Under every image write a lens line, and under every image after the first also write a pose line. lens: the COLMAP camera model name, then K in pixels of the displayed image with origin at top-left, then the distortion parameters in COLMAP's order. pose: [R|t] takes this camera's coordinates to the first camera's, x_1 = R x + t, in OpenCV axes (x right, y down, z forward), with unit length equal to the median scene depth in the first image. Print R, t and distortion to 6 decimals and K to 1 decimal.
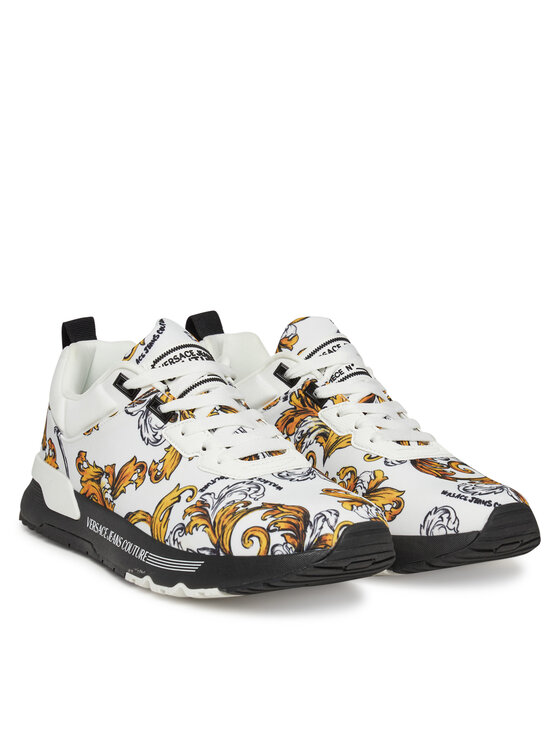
lens RADIAL K [[2175.7, 0, 280.0], [0, 2175.7, 373.0], [0, 0, 1]] dist [-1.780272, 0.094747]
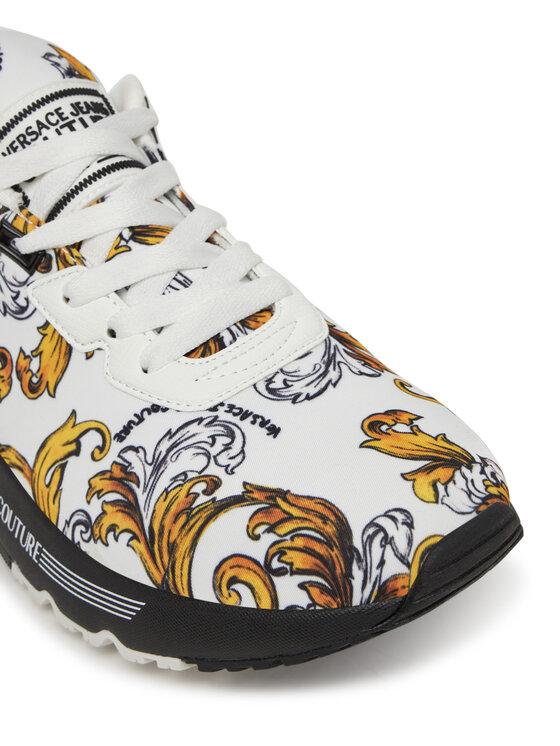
lens RADIAL K [[1381.9, 0, 280.0], [0, 1381.9, 373.0], [0, 0, 1]] dist [-0.017501, -0.134317]
pose [[0.990432, -0.136771, -0.018415, 0.008305], [0.132438, 0.904463, 0.405471, -0.082022], [-0.038801, -0.404030, 0.913923, 0.705864]]
